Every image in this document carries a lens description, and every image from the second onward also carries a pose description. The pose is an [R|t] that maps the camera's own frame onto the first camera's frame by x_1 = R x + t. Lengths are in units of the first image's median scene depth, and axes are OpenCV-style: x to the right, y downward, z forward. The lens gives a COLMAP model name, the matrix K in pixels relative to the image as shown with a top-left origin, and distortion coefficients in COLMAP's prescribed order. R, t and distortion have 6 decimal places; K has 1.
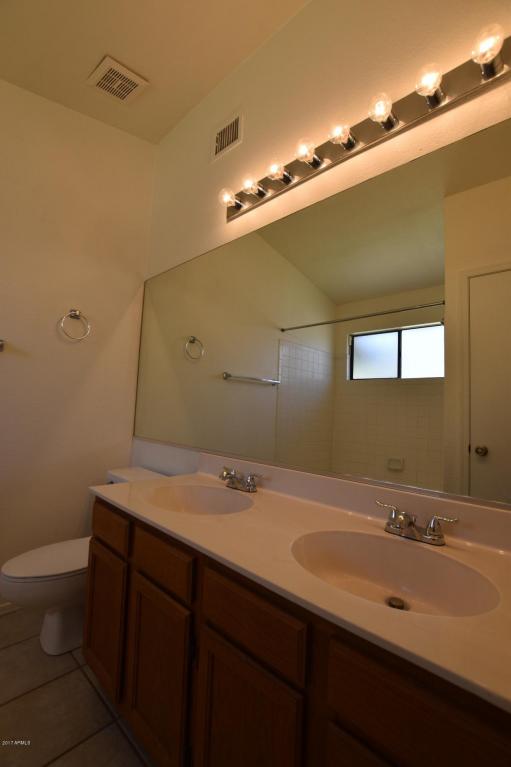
lens RADIAL K [[338.4, 0, 253.0], [0, 338.4, 384.3], [0, 0, 1]] dist [-0.037941, 0.005528]
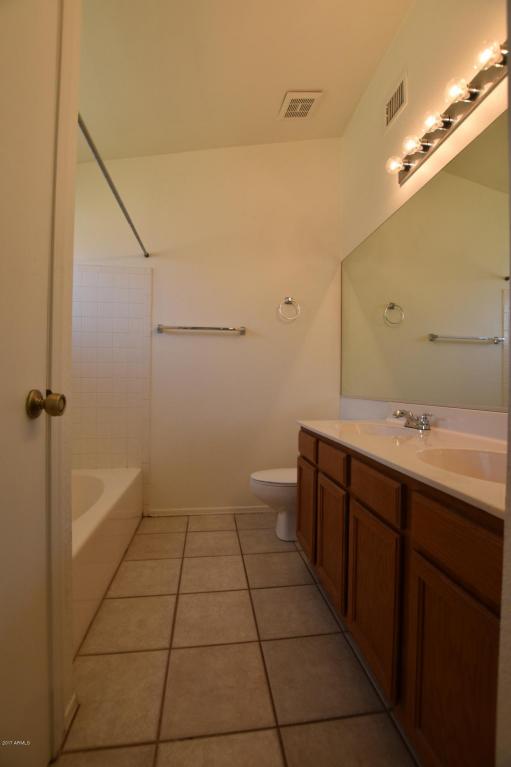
lens RADIAL K [[338.4, 0, 258.0], [0, 338.4, 384.4], [0, 0, 1]] dist [-0.037941, 0.005528]
pose [[0.785603, -0.039590, -0.617463, 0.195811], [0.071631, 0.997060, 0.027208, 0.080403], [0.614571, -0.065604, 0.786129, -0.145877]]
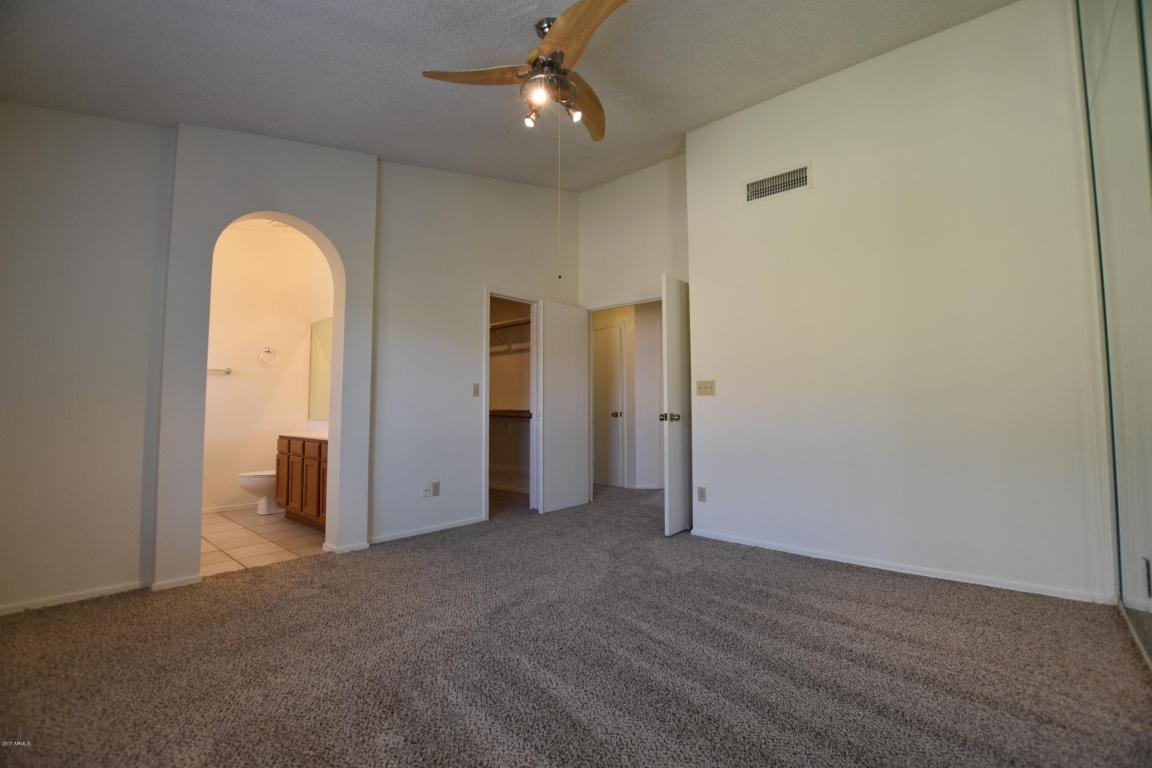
lens RADIAL K [[508.2, 0, 577.5], [0, 508.2, 381.6], [0, 0, 1]] dist [-0.037941, 0.005528]
pose [[0.998483, -0.048062, 0.026863, 1.155893], [0.047767, 0.998792, 0.011518, 0.006029], [-0.027384, -0.010217, 0.999573, -1.918222]]
